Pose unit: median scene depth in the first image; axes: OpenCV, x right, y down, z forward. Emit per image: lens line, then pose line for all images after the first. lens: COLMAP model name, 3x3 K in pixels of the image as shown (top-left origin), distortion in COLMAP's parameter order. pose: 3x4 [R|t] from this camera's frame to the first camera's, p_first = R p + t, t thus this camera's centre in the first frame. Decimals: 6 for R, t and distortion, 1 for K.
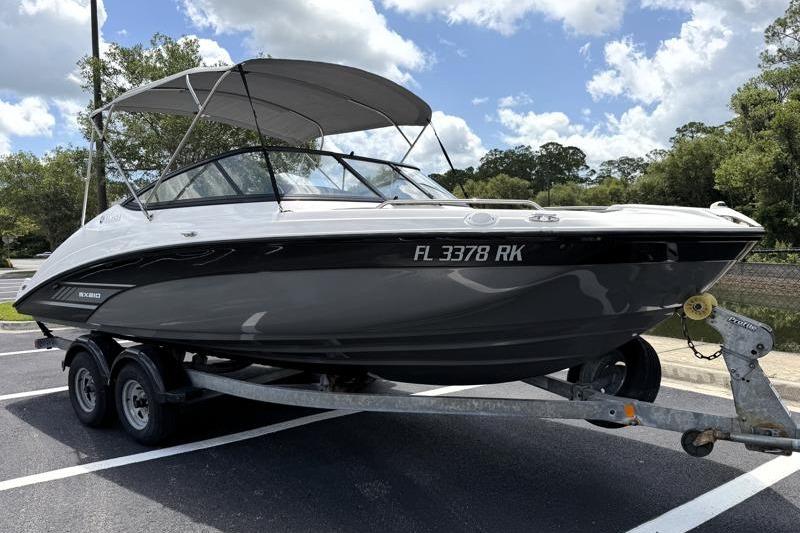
lens RADIAL K [[561.8, 0, 400.0], [0, 561.8, 266.5], [0, 0, 1]] dist [-0.018513, -0.000273]
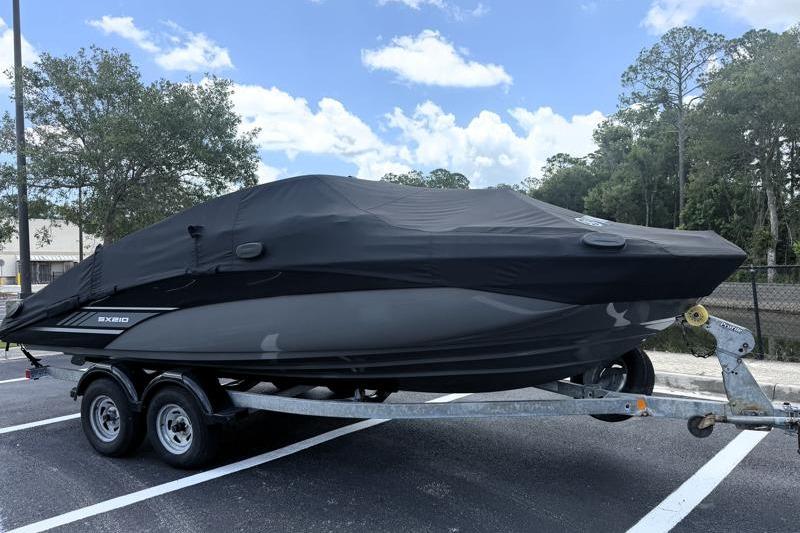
lens RADIAL K [[561.8, 0, 400.0], [0, 561.8, 266.5], [0, 0, 1]] dist [-0.018513, -0.000273]
pose [[0.978526, -0.004700, 0.206069, -0.270136], [0.012592, 0.999236, -0.037003, 0.001437], [-0.205738, 0.038803, 0.977838, -0.057892]]
